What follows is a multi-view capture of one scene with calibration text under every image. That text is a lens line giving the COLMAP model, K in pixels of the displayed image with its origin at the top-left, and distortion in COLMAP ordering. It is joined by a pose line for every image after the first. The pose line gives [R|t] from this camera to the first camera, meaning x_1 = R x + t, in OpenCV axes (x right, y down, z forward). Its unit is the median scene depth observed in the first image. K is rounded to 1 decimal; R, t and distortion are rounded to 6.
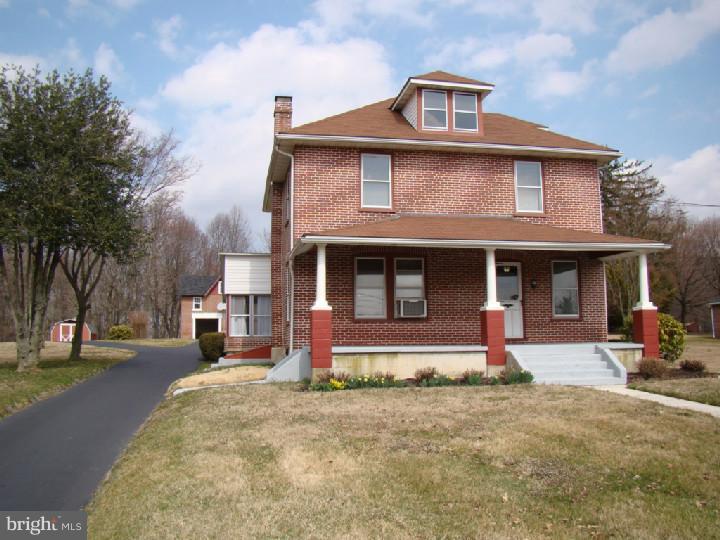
lens RADIAL K [[663.8, 0, 342.3], [0, 663.8, 268.6], [0, 0, 1]] dist [-0.161306, 0.010699]
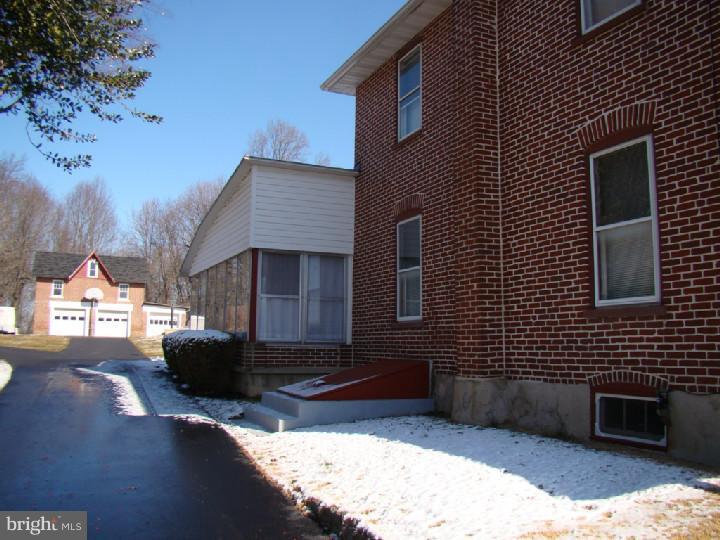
lens RADIAL K [[663.8, 0, 342.3], [0, 663.8, 268.6], [0, 0, 1]] dist [-0.161306, 0.010699]
pose [[0.967738, 0.057116, 0.245401, -0.255243], [-0.056016, 0.998364, -0.011465, 0.060312], [-0.245654, -0.002651, 0.969354, 0.582131]]
